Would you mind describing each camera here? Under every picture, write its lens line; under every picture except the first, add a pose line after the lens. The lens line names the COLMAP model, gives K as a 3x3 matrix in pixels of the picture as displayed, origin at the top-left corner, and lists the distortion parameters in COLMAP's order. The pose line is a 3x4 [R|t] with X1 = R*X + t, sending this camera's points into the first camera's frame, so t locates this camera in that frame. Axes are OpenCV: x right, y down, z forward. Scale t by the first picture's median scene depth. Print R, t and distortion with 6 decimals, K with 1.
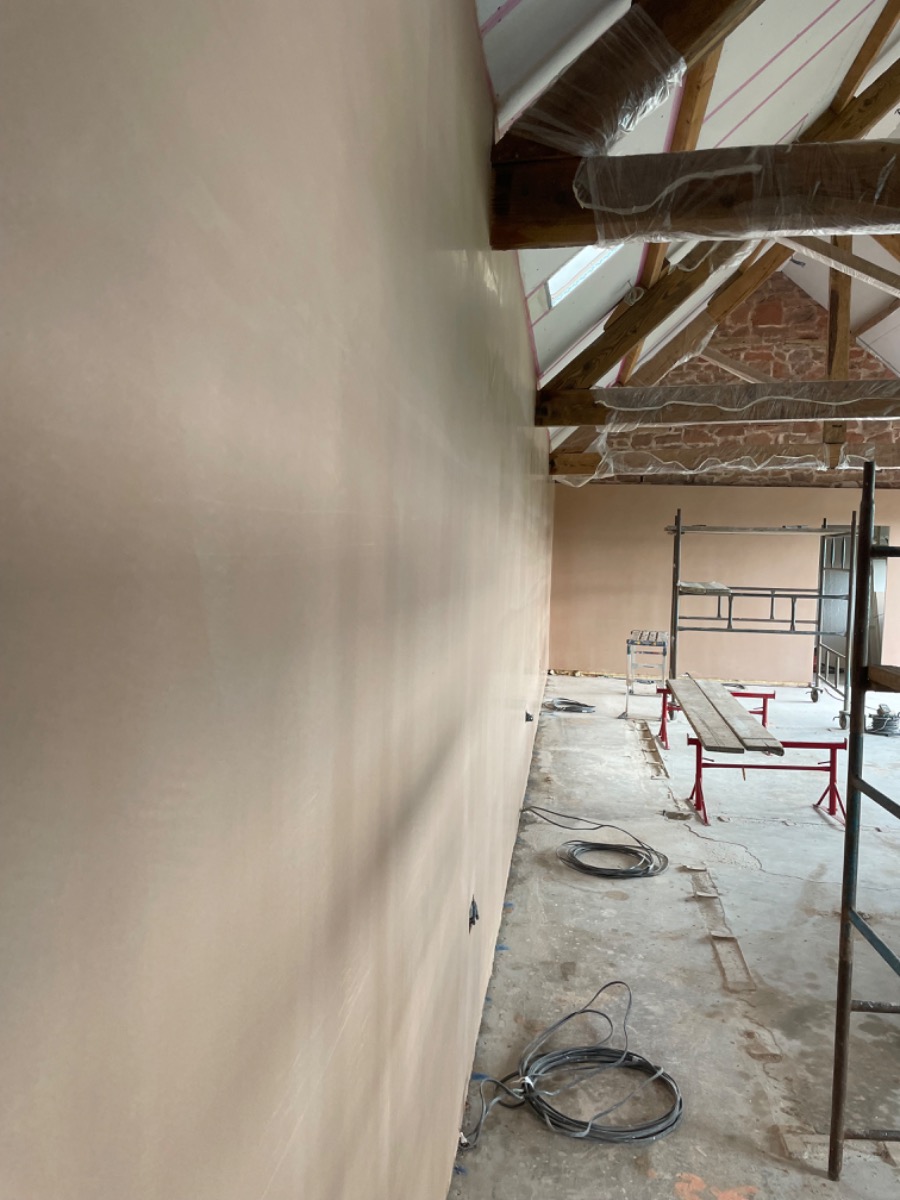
lens RADIAL K [[881.3, 0, 450.0], [0, 881.3, 600.0], [0, 0, 1]] dist [0.004557, -0.045979]
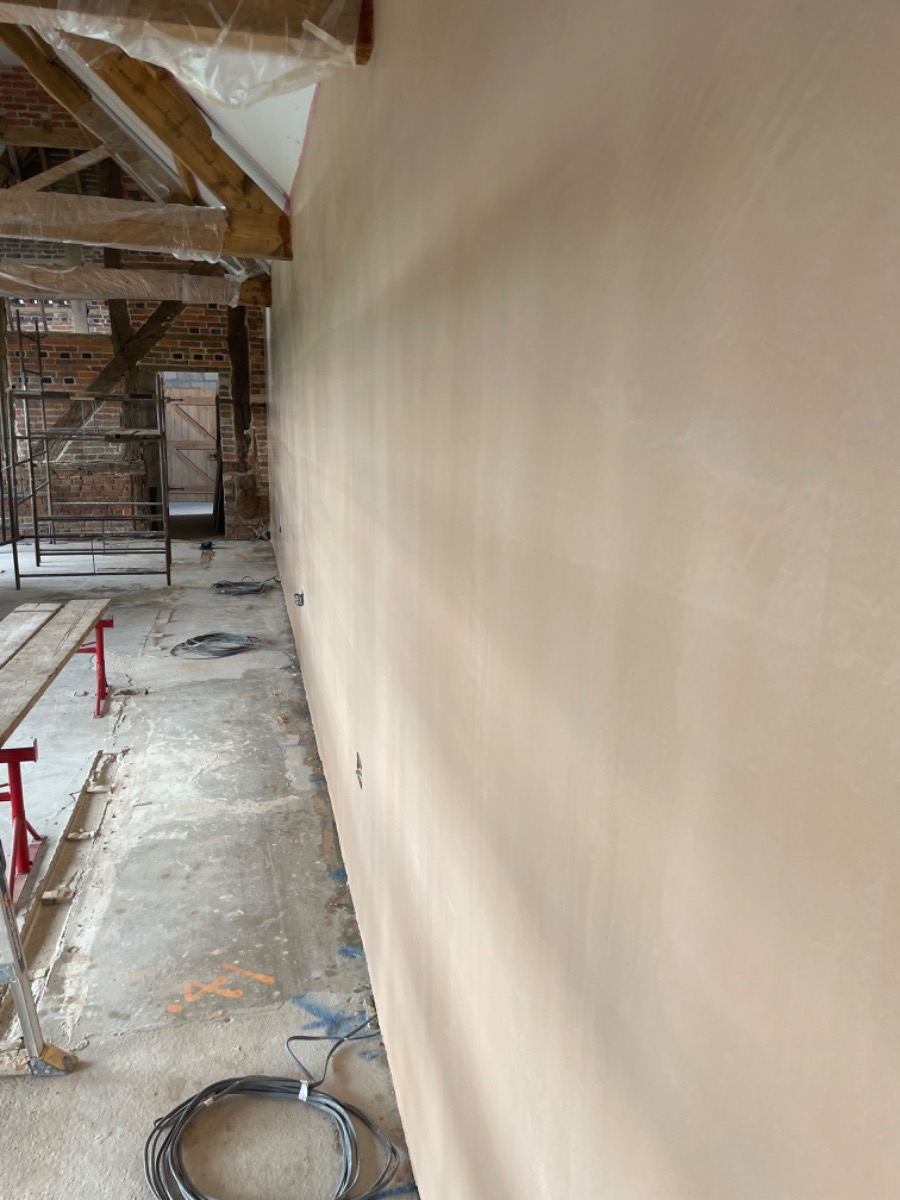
lens RADIAL K [[881.3, 0, 450.0], [0, 881.3, 600.0], [0, 0, 1]] dist [0.004557, -0.045979]
pose [[-0.934691, 0.031090, -0.354098, 0.258688], [-0.064782, 0.964585, 0.255693, -0.098904], [0.349507, 0.261933, -0.899576, 1.824200]]
